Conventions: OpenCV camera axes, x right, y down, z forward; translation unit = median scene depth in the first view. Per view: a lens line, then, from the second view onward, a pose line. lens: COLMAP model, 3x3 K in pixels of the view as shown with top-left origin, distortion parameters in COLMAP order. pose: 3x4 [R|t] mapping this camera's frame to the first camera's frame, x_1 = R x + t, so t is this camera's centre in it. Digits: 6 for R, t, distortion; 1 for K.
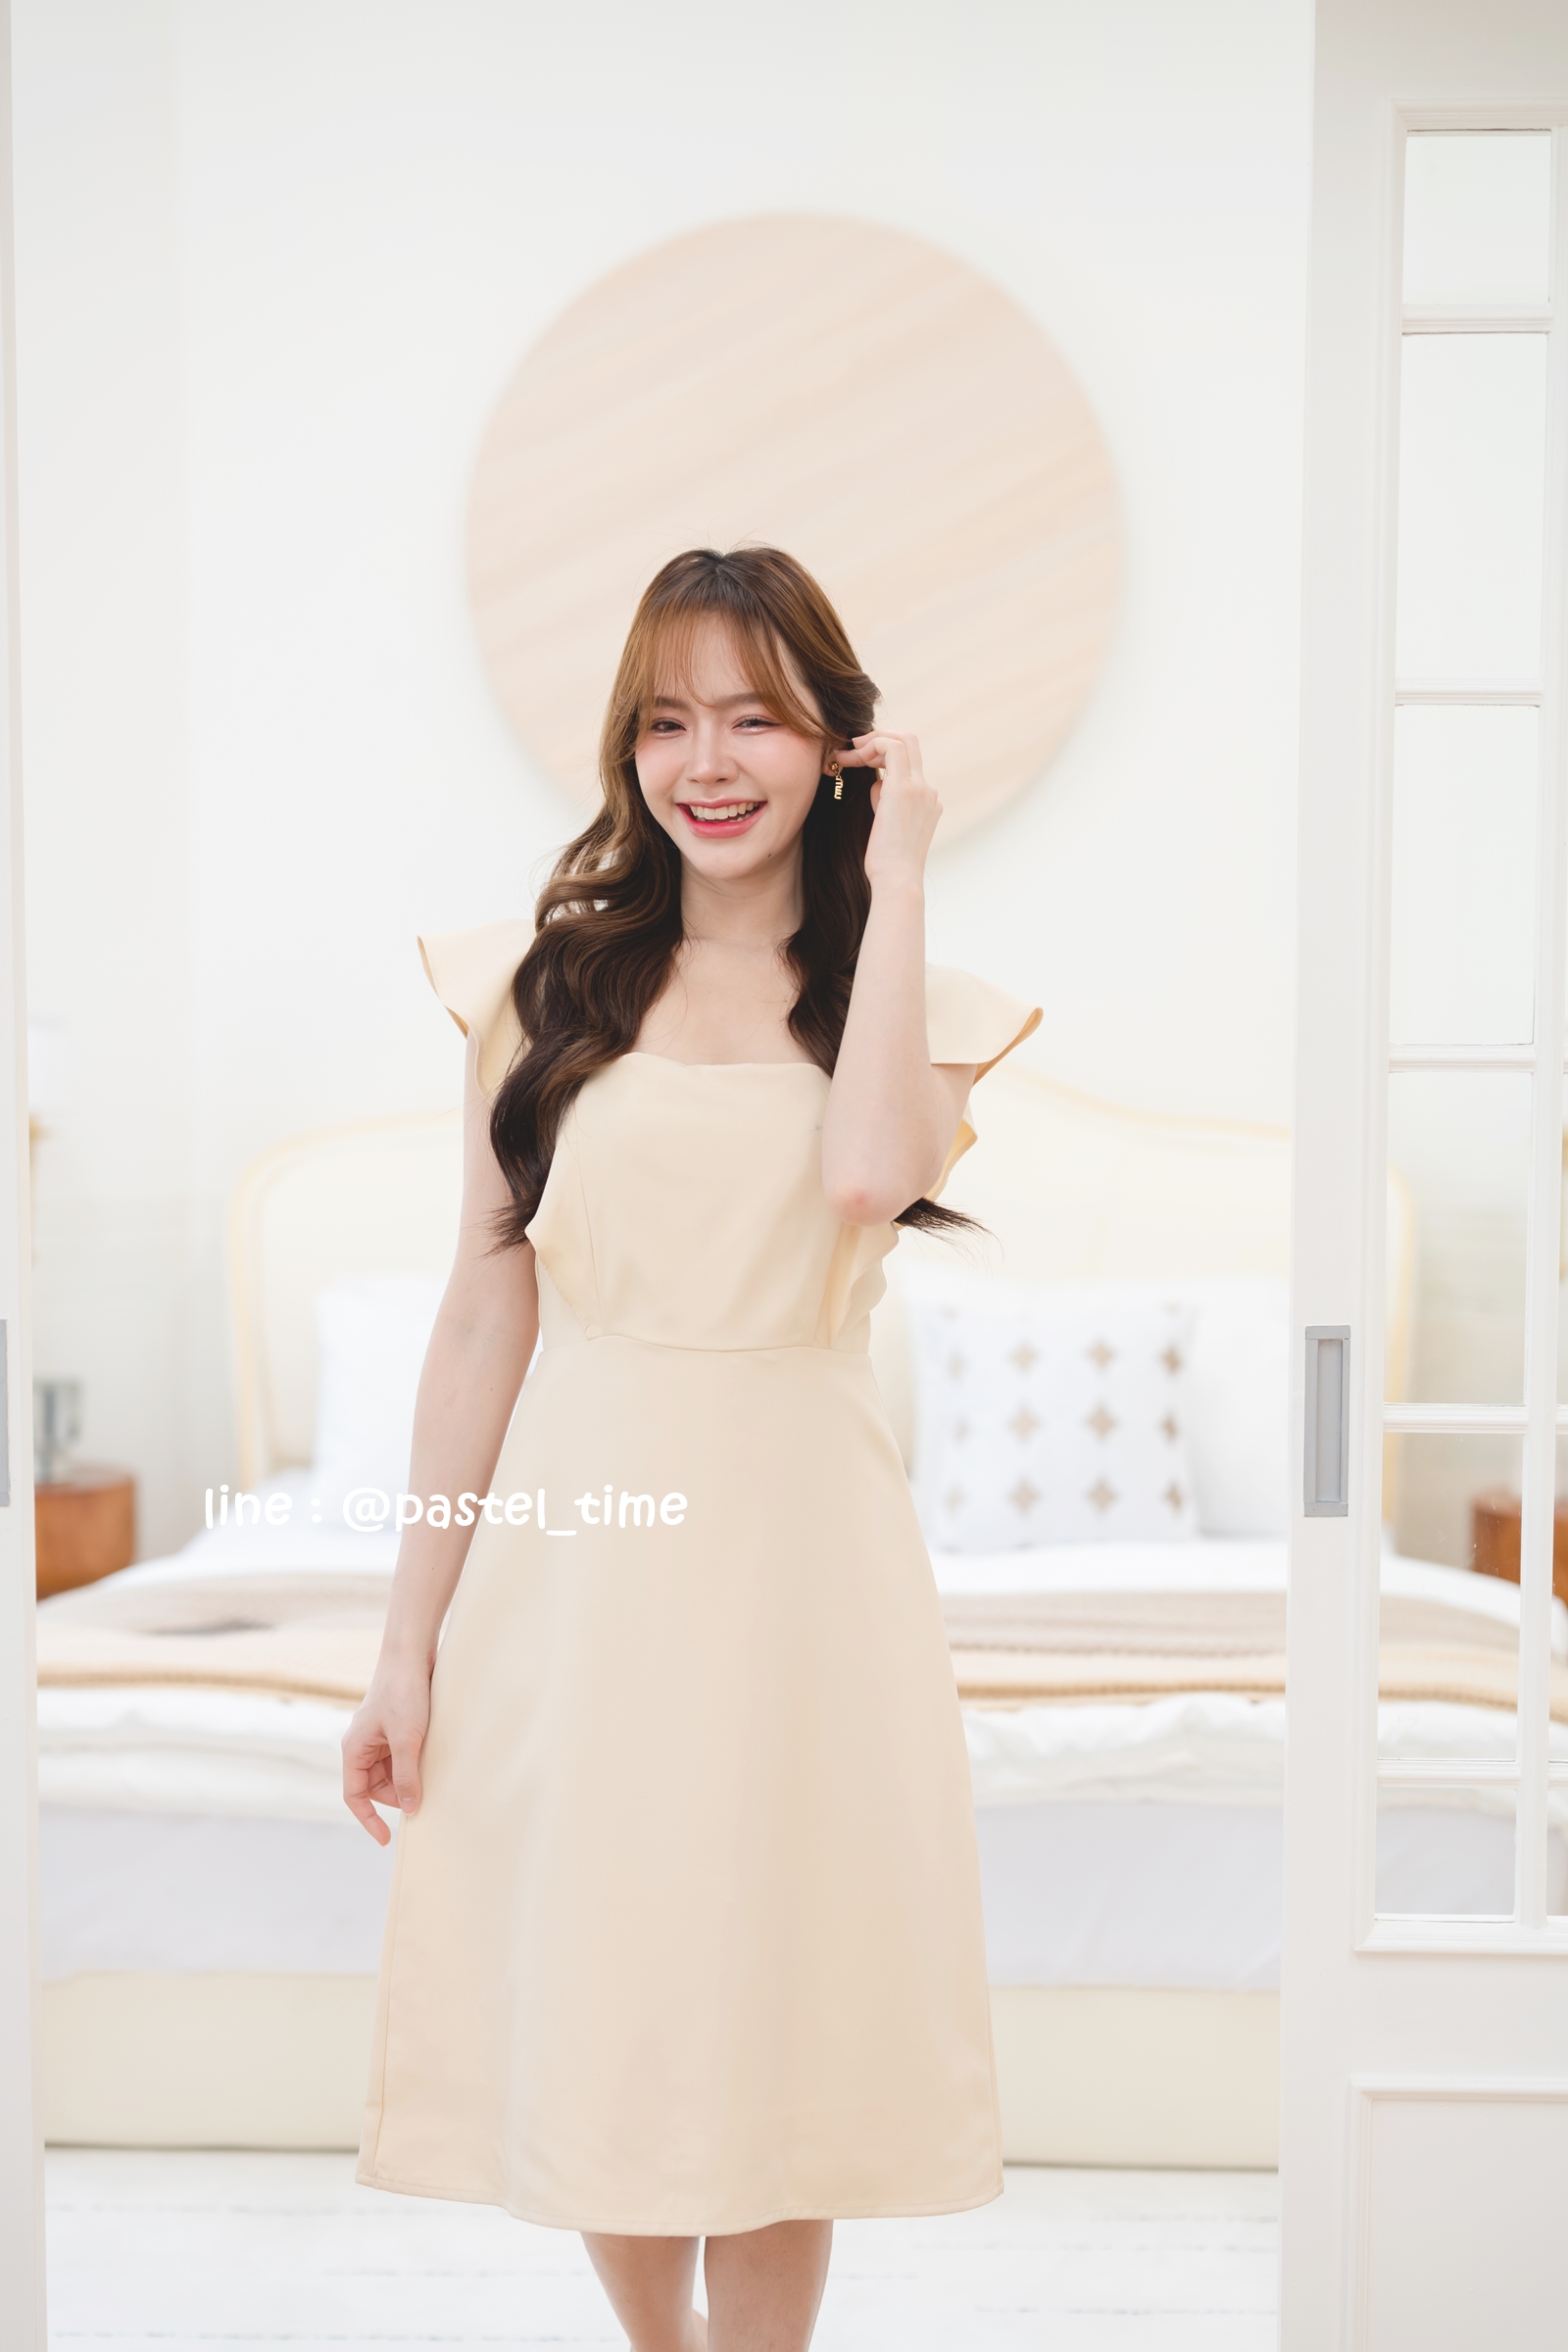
lens RADIAL K [[3423.8, 0, 795.9], [0, 3423.8, 1190.6], [0, 0, 1]] dist [0.015568, 0.000000]
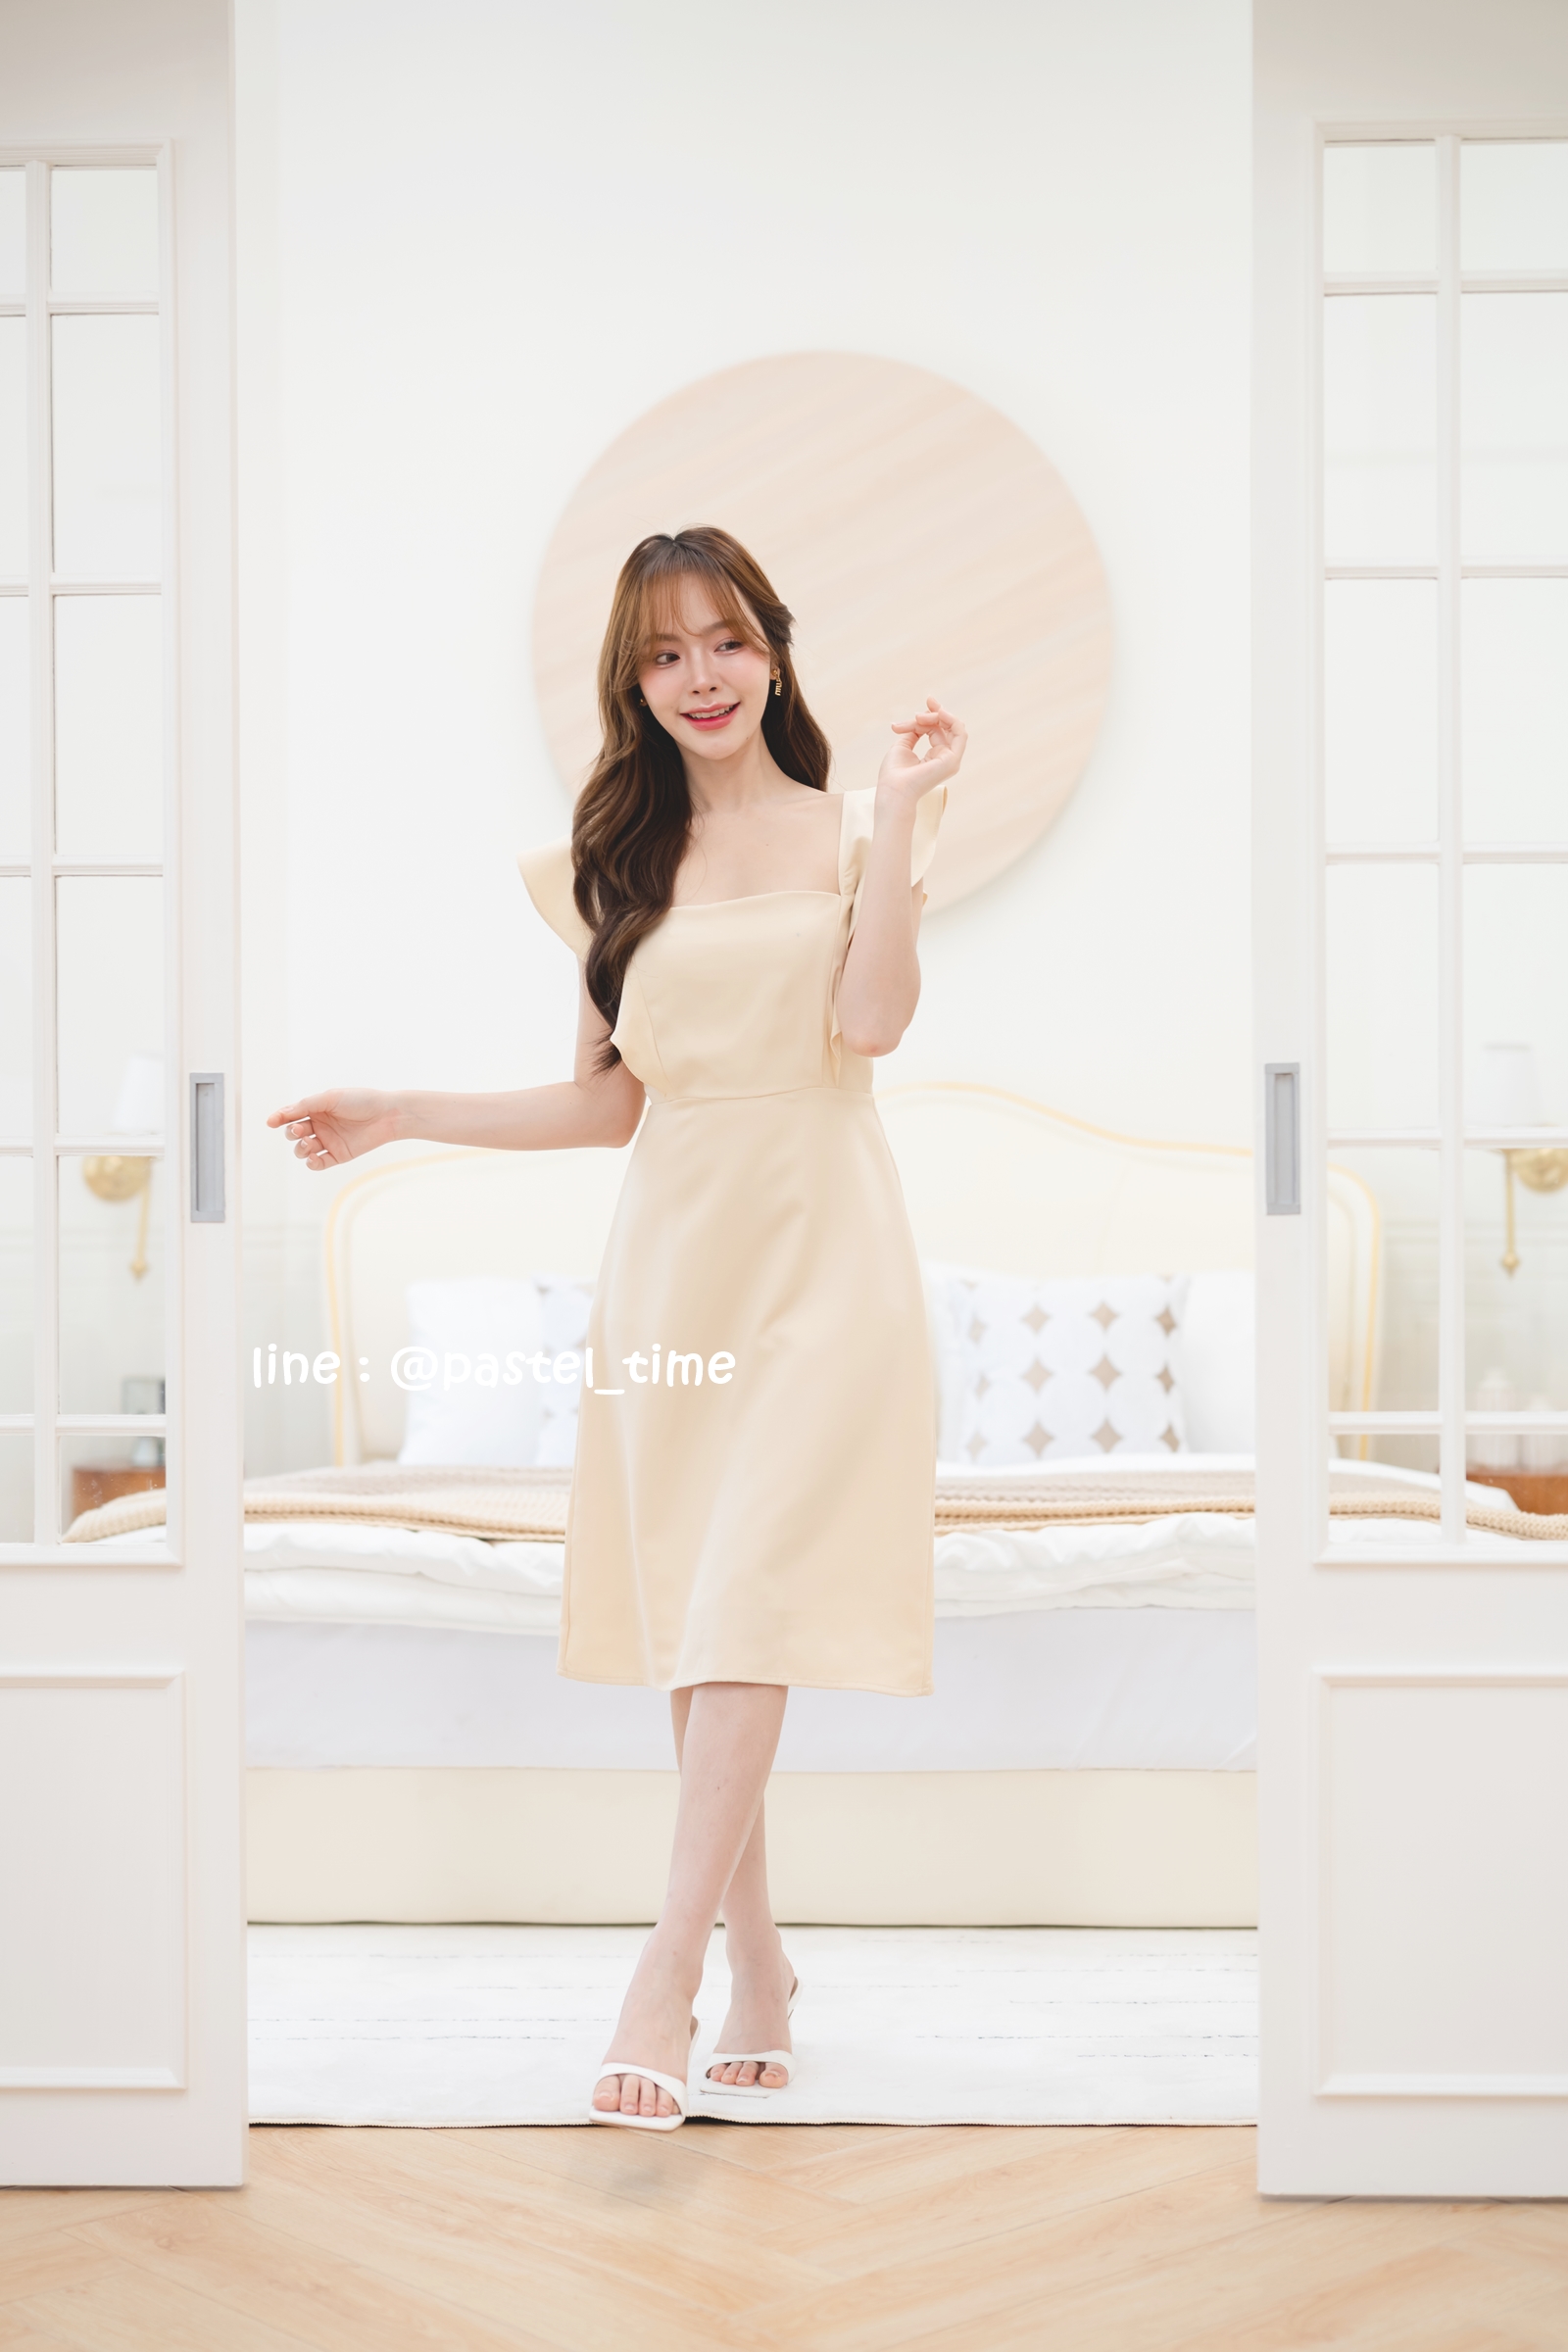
lens RADIAL K [[3423.8, 0, 805.8], [0, 3423.8, 1185.5], [0, 0, 1]] dist [0.015568, 0.000000]
pose [[0.999964, -0.007827, 0.003336, -0.017755], [0.008059, 0.997036, -0.076511, 0.123370], [-0.002727, 0.076535, 0.997063, -0.179829]]
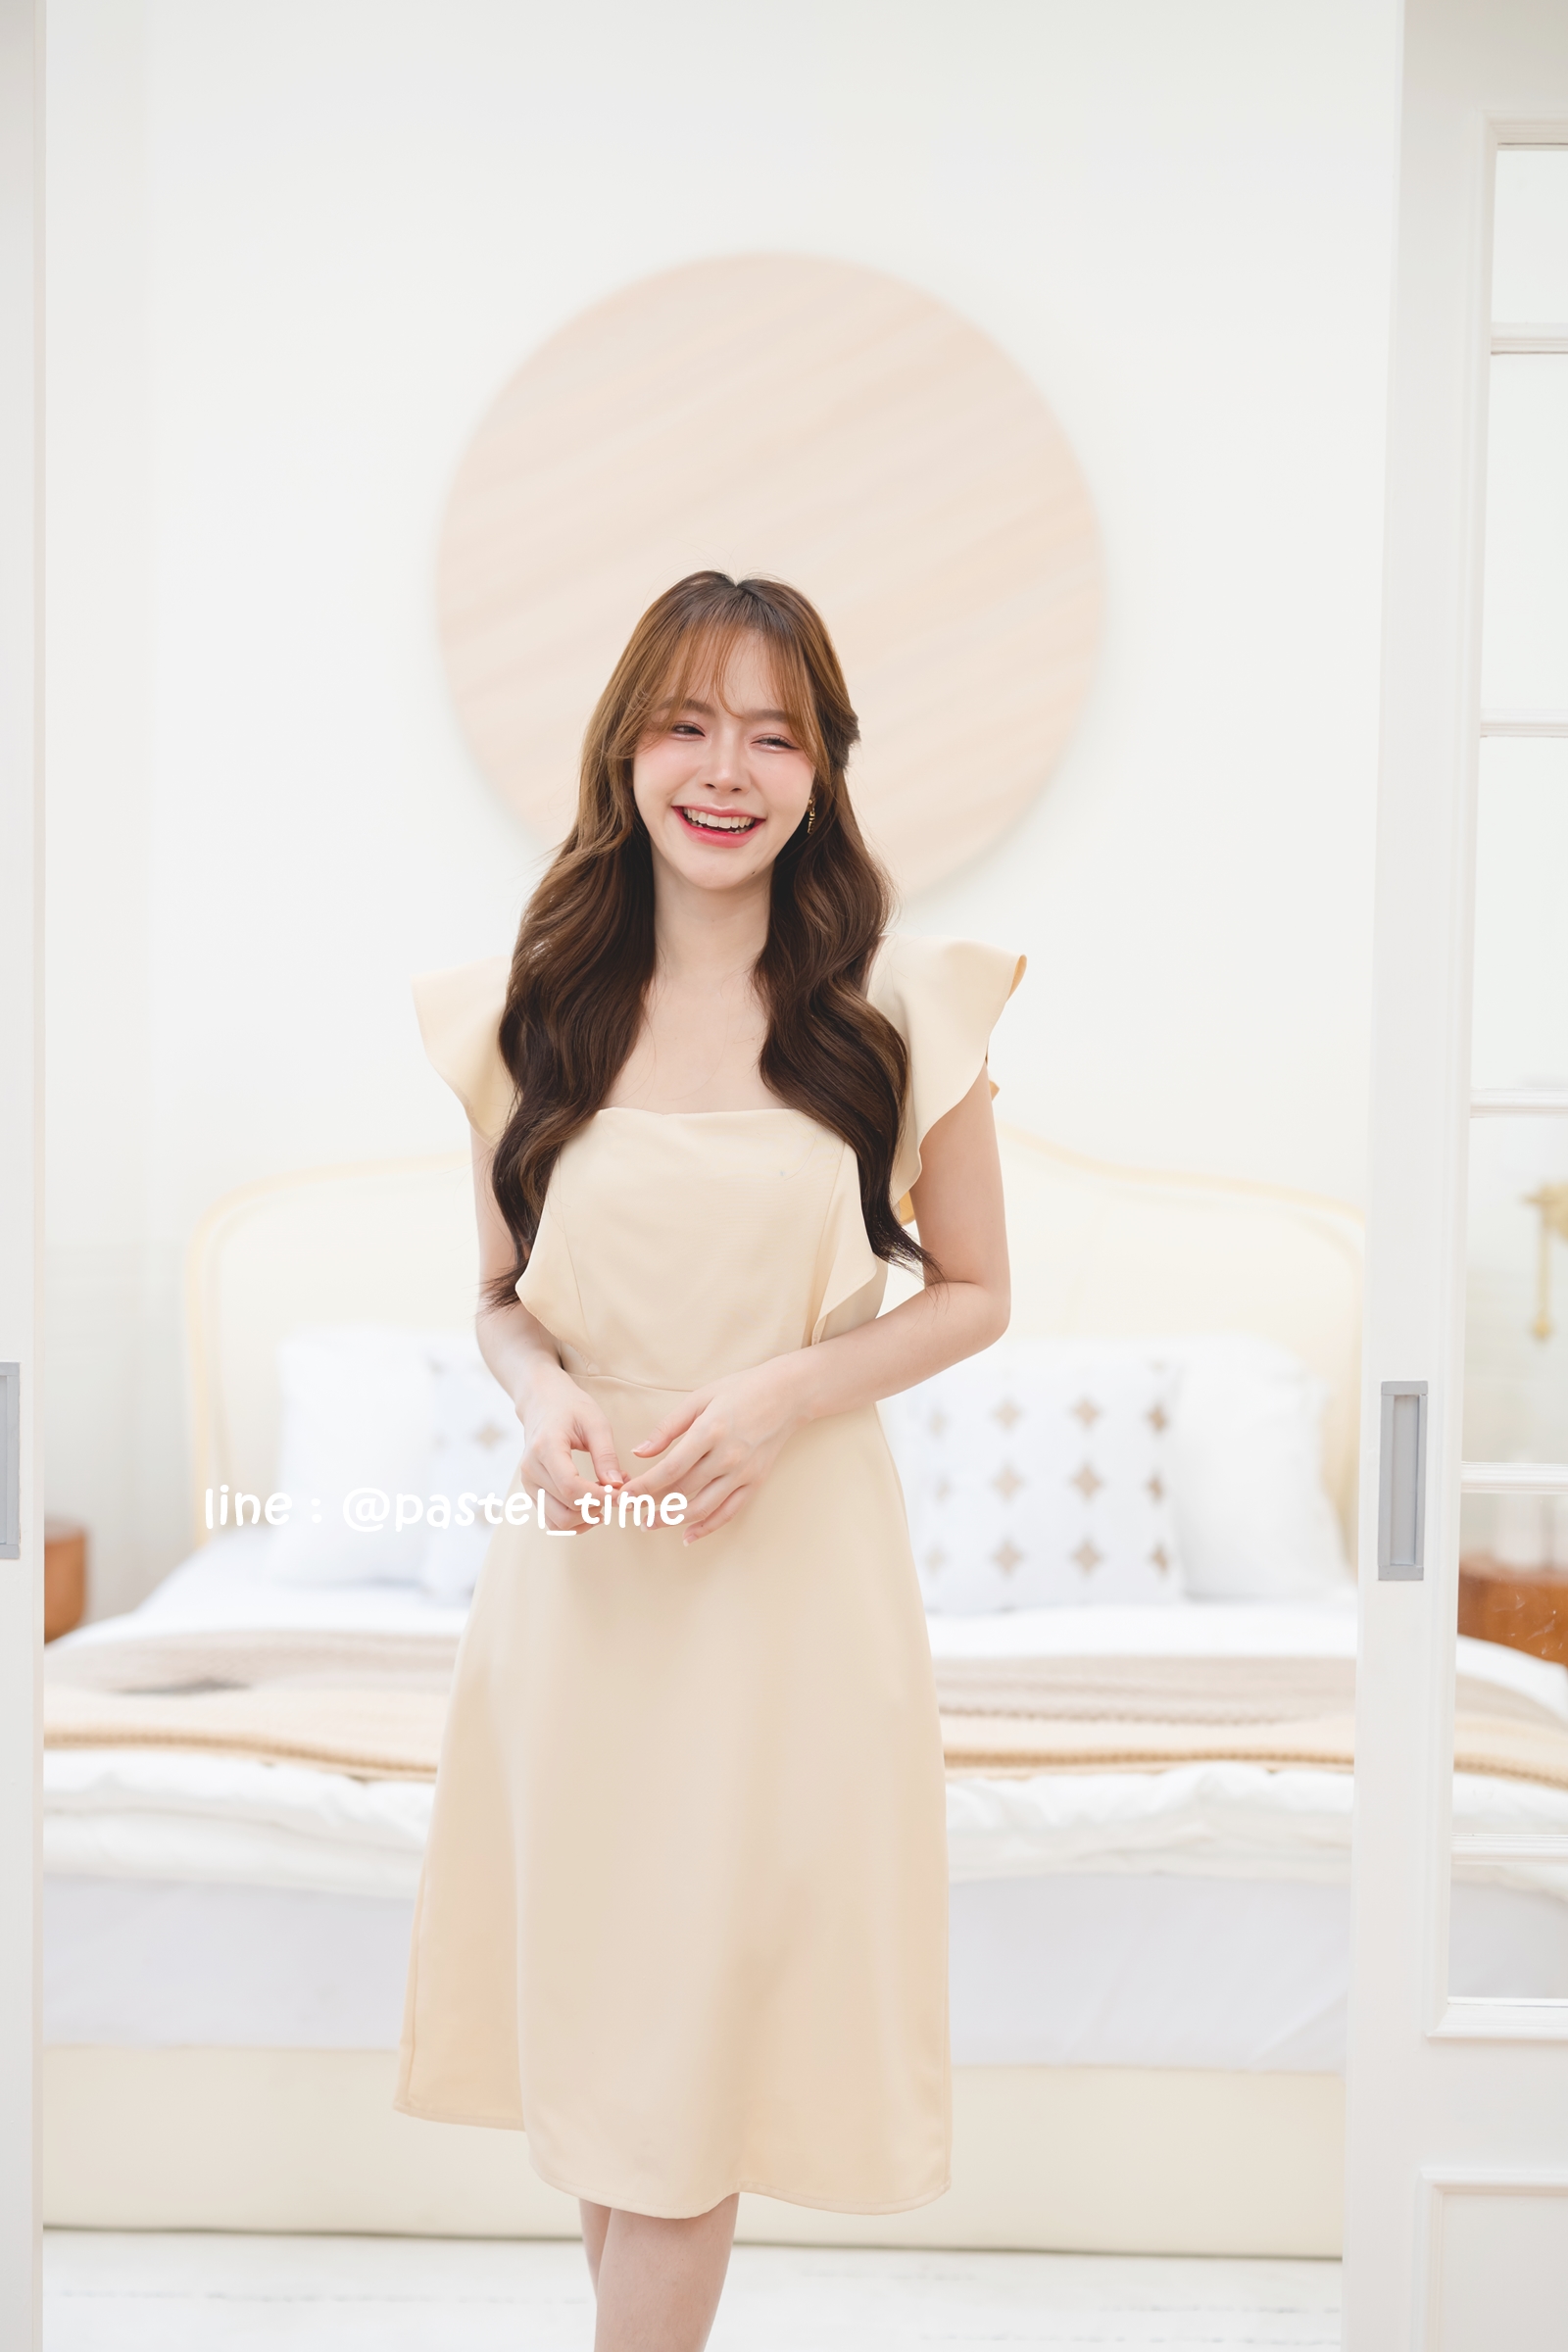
lens RADIAL K [[3423.8, 0, 774.4], [0, 3423.8, 1171.2], [0, 0, 1]] dist [0.015568, 0.000000]
pose [[0.999736, 0.010359, 0.020518, -0.028253], [-0.009888, 0.999689, -0.022899, 0.003033], [-0.020748, 0.022690, 0.999527, 0.029778]]
